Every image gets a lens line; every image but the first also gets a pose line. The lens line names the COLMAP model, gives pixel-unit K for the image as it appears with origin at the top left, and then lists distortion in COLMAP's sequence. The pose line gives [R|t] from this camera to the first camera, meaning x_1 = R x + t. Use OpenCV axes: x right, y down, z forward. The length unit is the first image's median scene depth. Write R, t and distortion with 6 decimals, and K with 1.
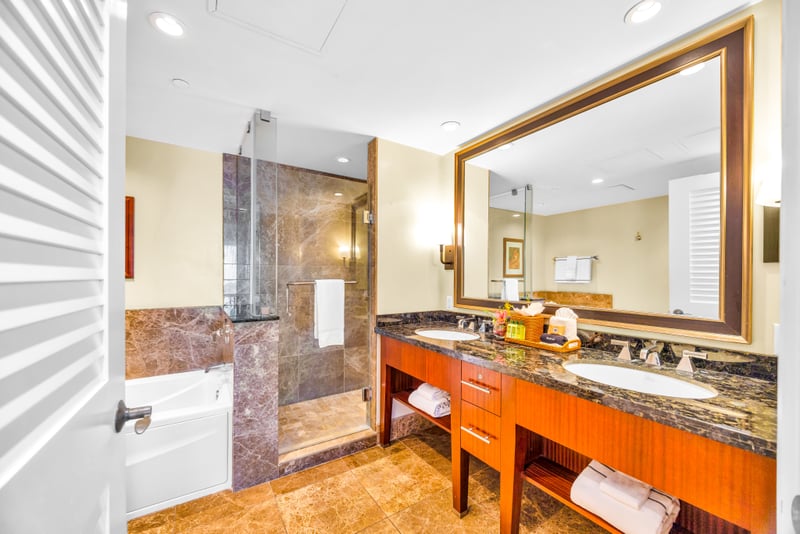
lens RADIAL K [[310.5, 0, 402.6], [0, 310.5, 278.7], [0, 0, 1]] dist [0.000134, -0.000001]
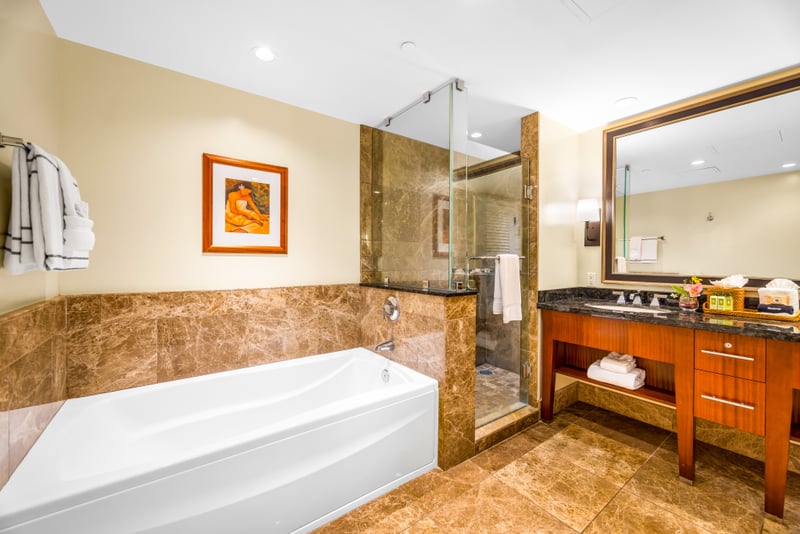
lens RADIAL K [[315.9, 0, 401.6], [0, 315.9, 264.4], [0, 0, 1]] dist [0.000554, -0.000065]
pose [[0.998034, -0.000621, 0.062667, -0.608286], [0.000449, 0.999996, 0.002754, 0.030342], [-0.062668, -0.002720, 0.998031, 0.017899]]
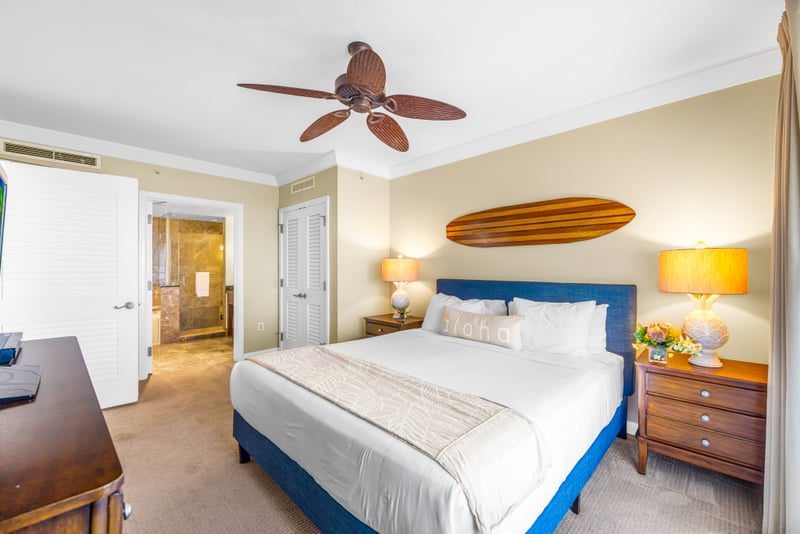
lens RADIAL K [[319.4, 0, 444.8], [0, 319.4, 270.8], [0, 0, 1]] dist [0.000465, 0.000021]
pose [[0.961897, -0.003144, 0.273394, 0.989421], [0.003268, 0.999995, 0.000002, -0.002065], [-0.273392, 0.000891, 0.961902, -2.154594]]
